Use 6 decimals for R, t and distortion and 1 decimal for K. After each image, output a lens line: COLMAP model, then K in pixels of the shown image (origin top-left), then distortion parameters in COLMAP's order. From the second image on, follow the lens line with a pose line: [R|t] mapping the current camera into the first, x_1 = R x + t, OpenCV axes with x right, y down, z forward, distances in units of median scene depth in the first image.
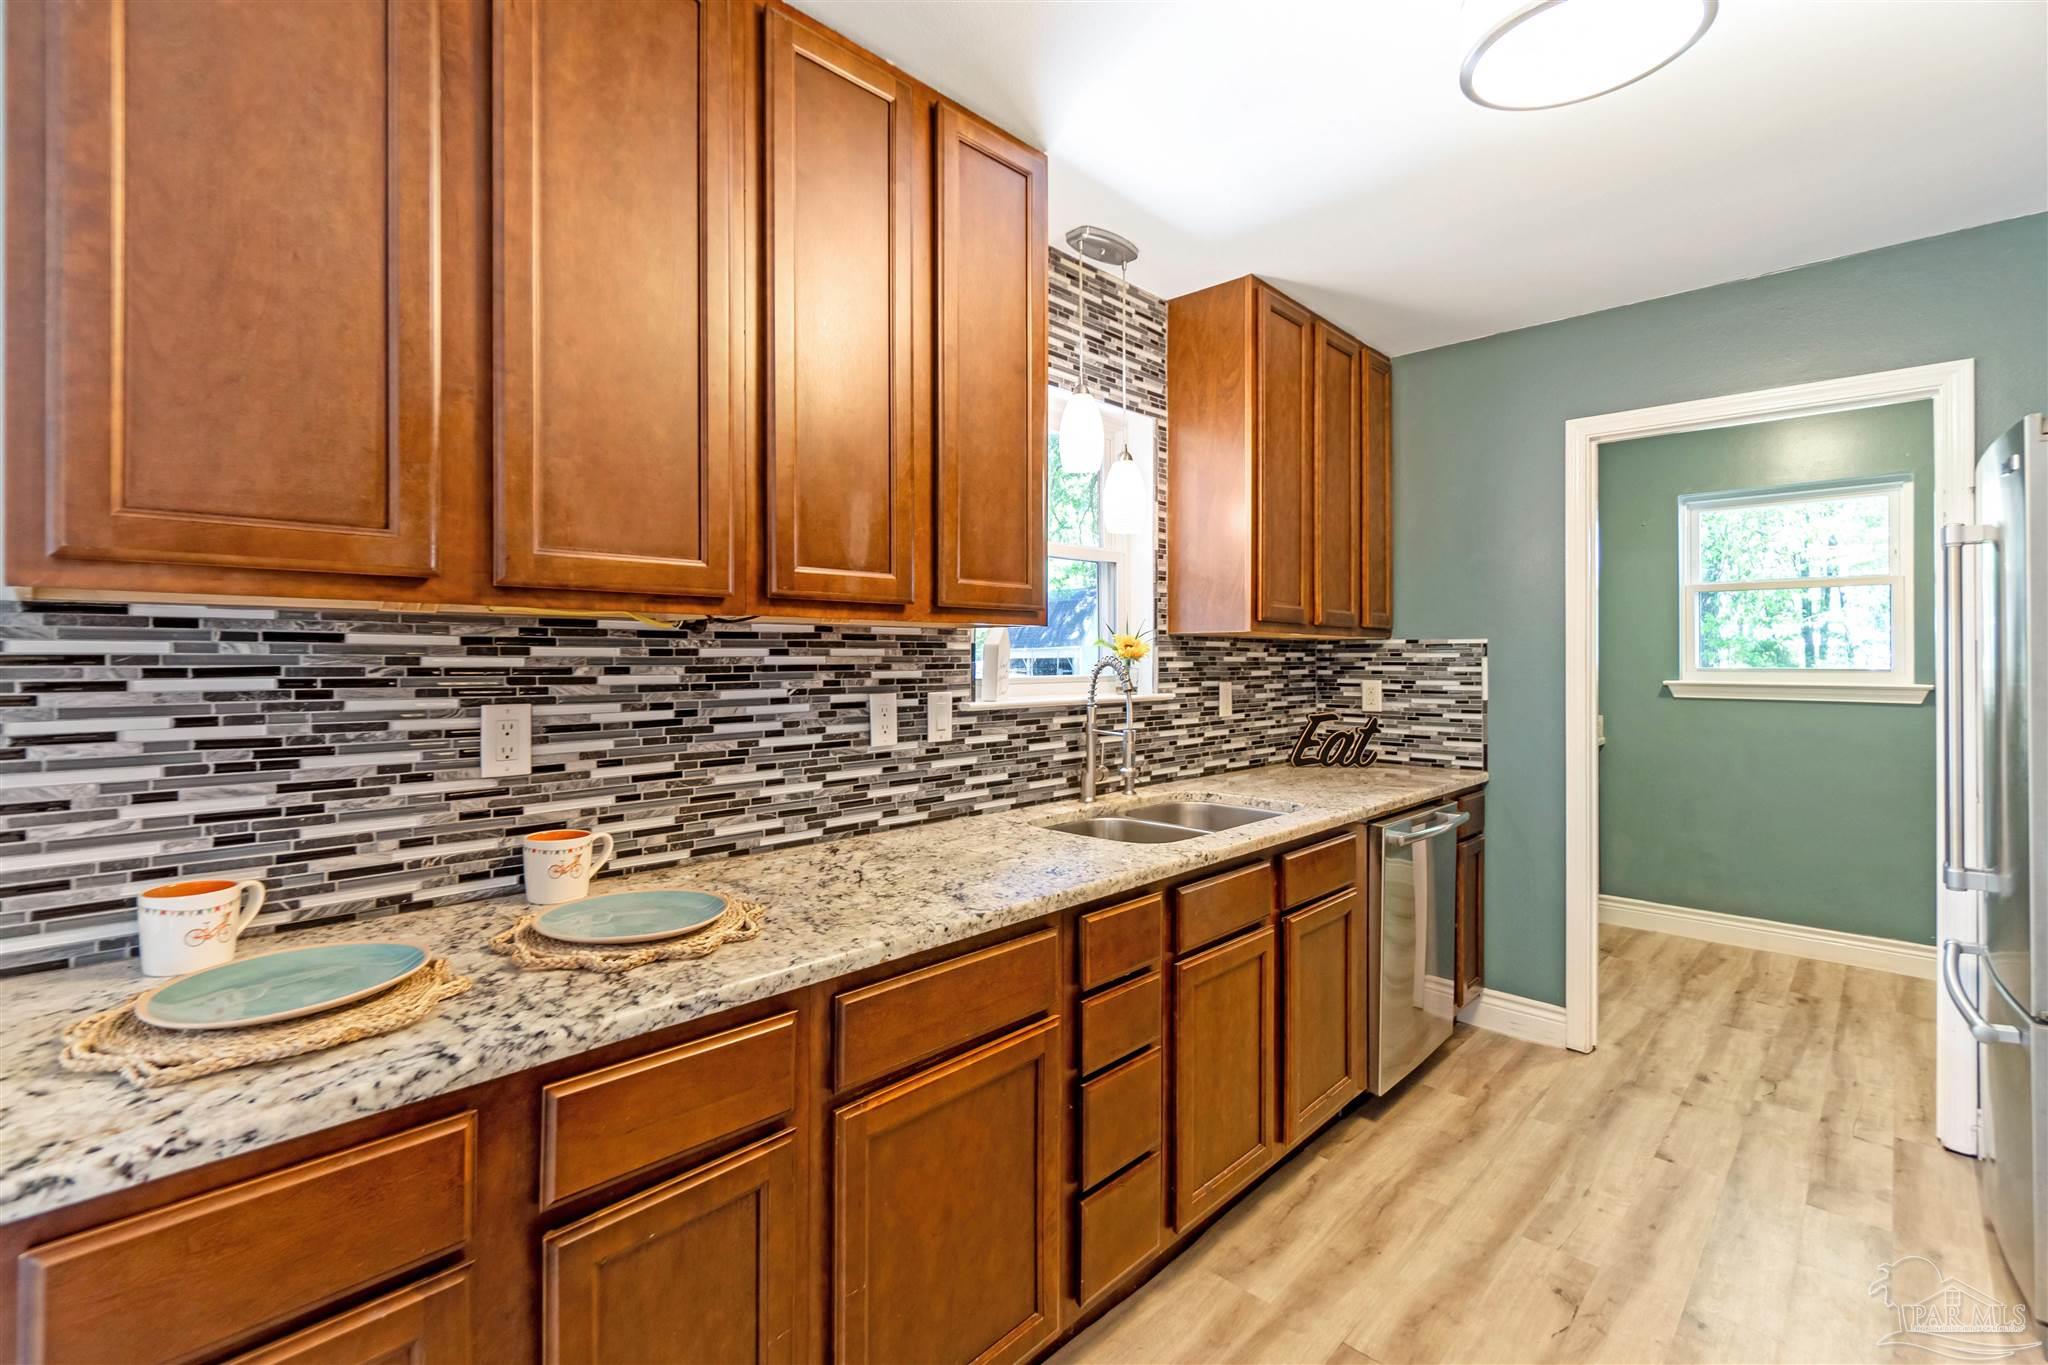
lens RADIAL K [[921.0, 0, 1014.4], [0, 921.0, 656.2], [0, 0, 1]] dist [0.002293, -0.000216]
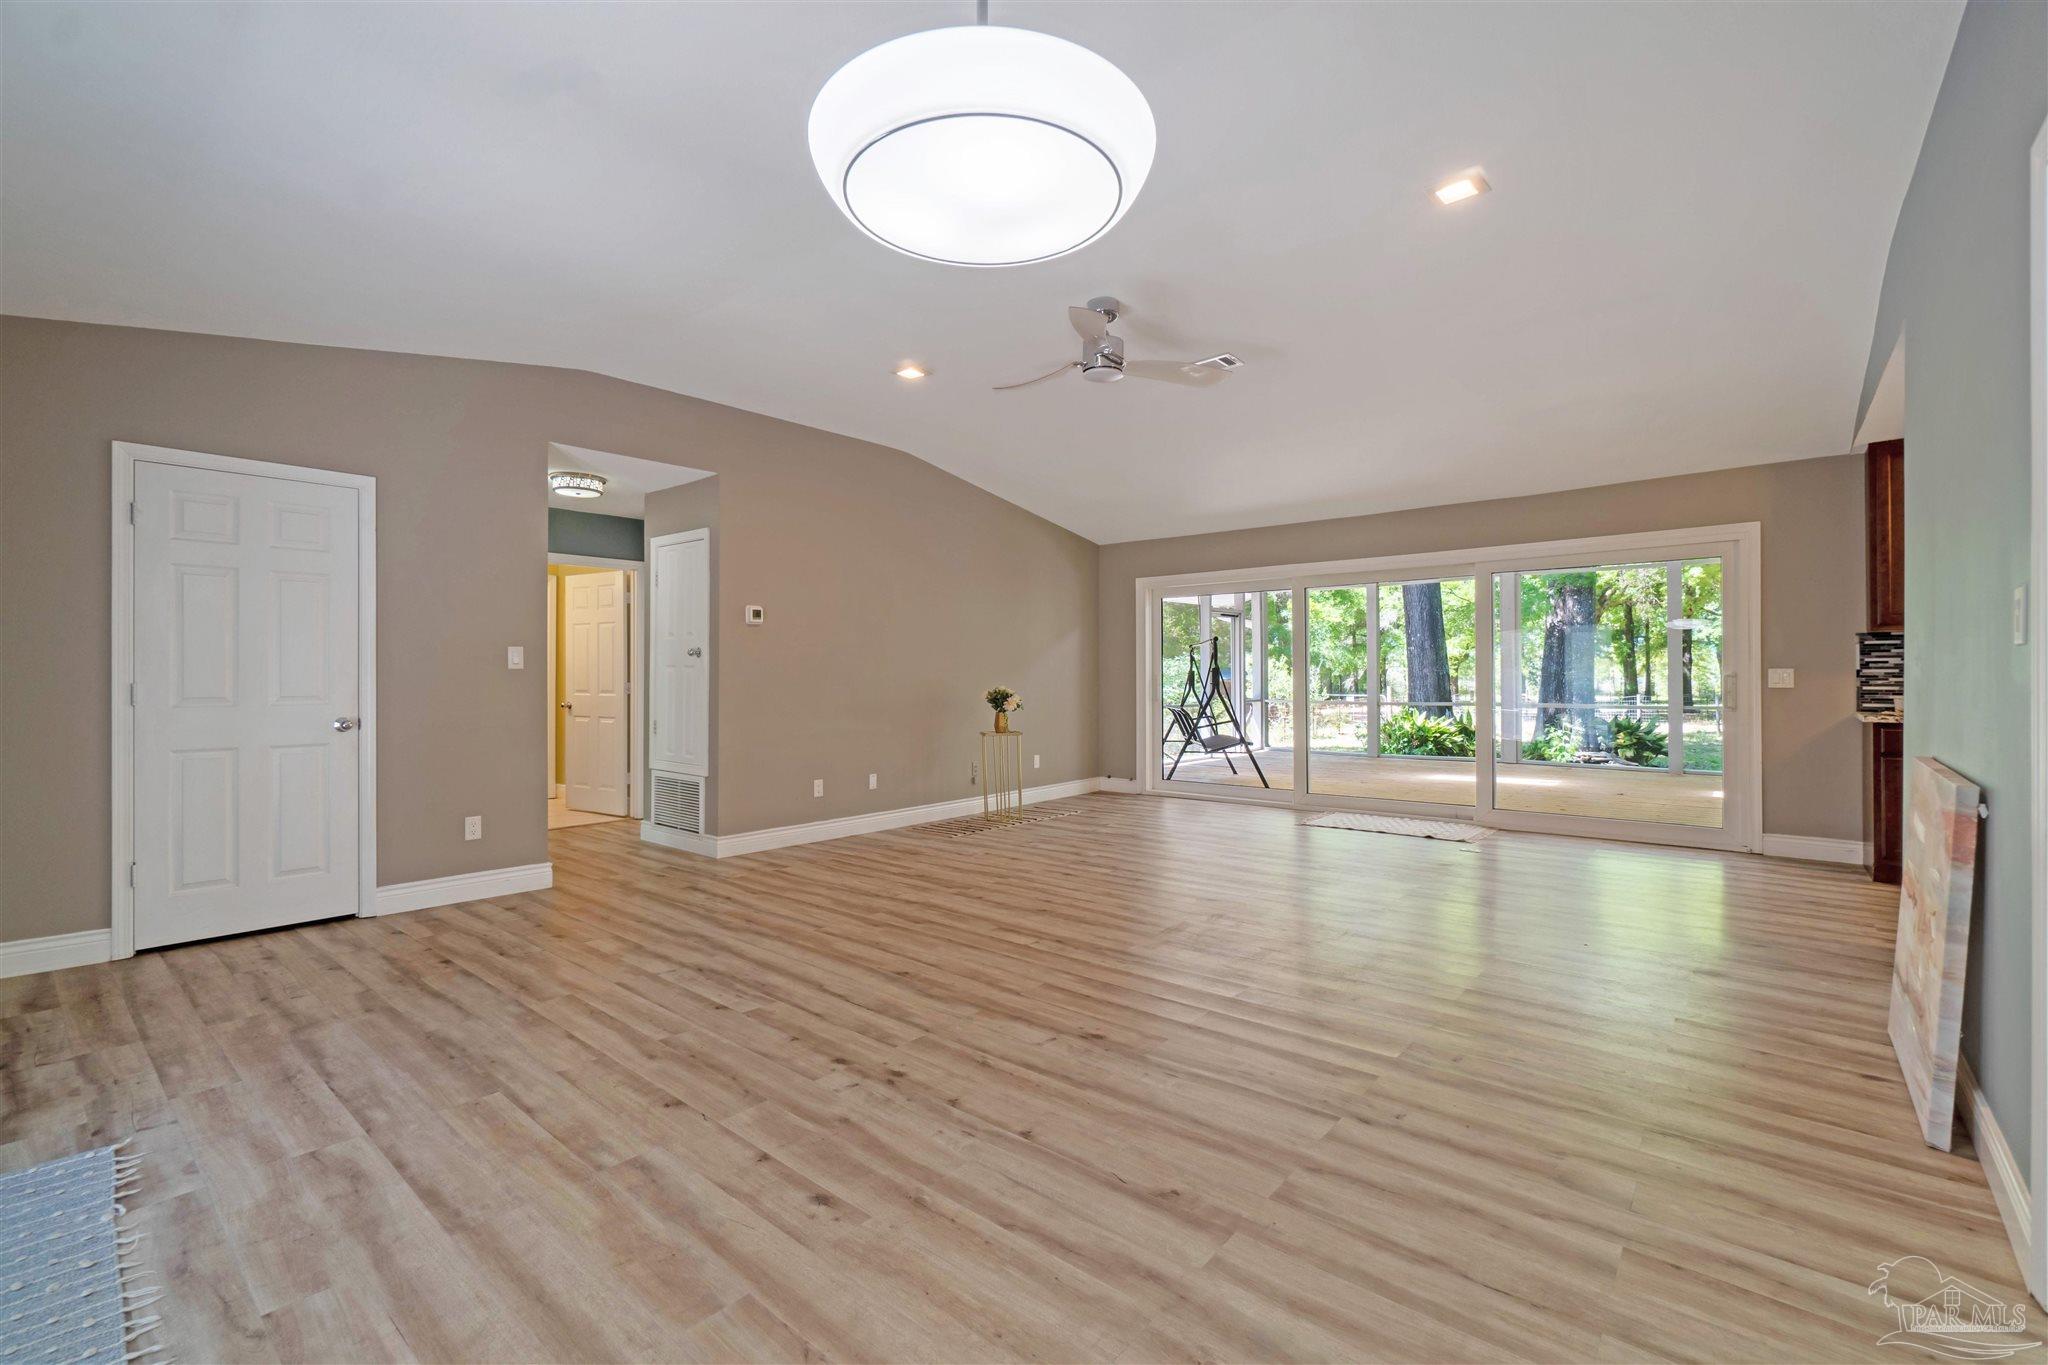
lens RADIAL K [[880.8, 0, 1016.3], [0, 880.8, 679.8], [0, 0, 1]] dist [-0.005718, 0.000928]
pose [[0.056356, 0.004963, -0.998398, 1.725598], [0.006983, 0.999961, 0.005365, 0.068395], [0.998386, -0.007274, 0.056319, -1.966901]]
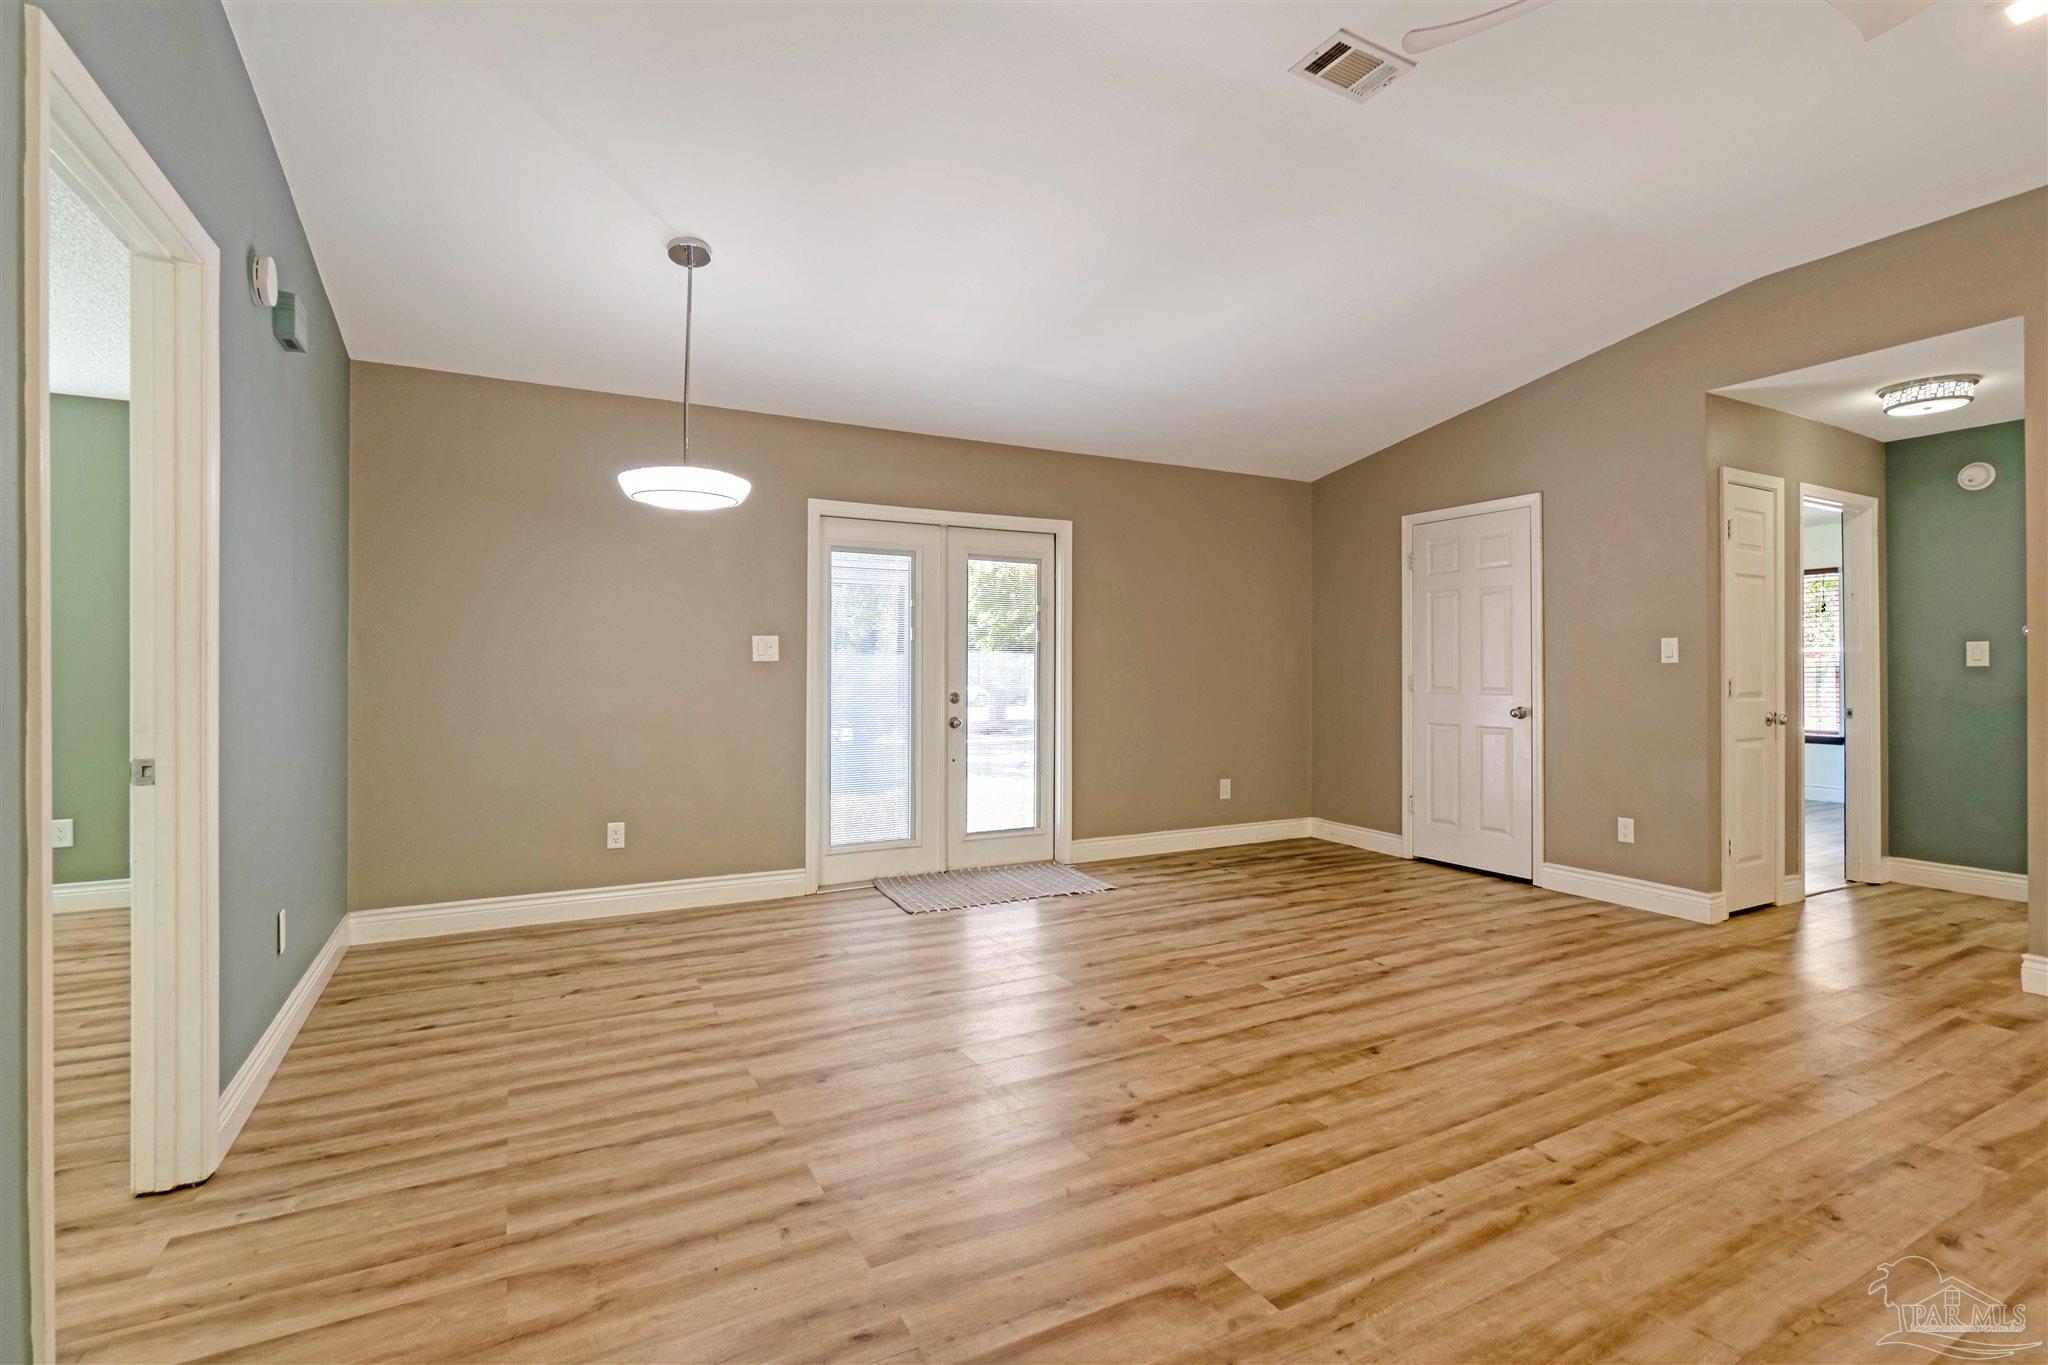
lens RADIAL K [[943.7, 0, 1016.3], [0, 943.7, 672.4], [0, 0, 1]] dist [-0.015109, 0.000220]
pose [[-0.949540, -0.000107, 0.313645, 0.220002], [-0.001285, 0.999993, -0.003550, 0.072941], [-0.313642, -0.003774, -0.949534, -0.679100]]
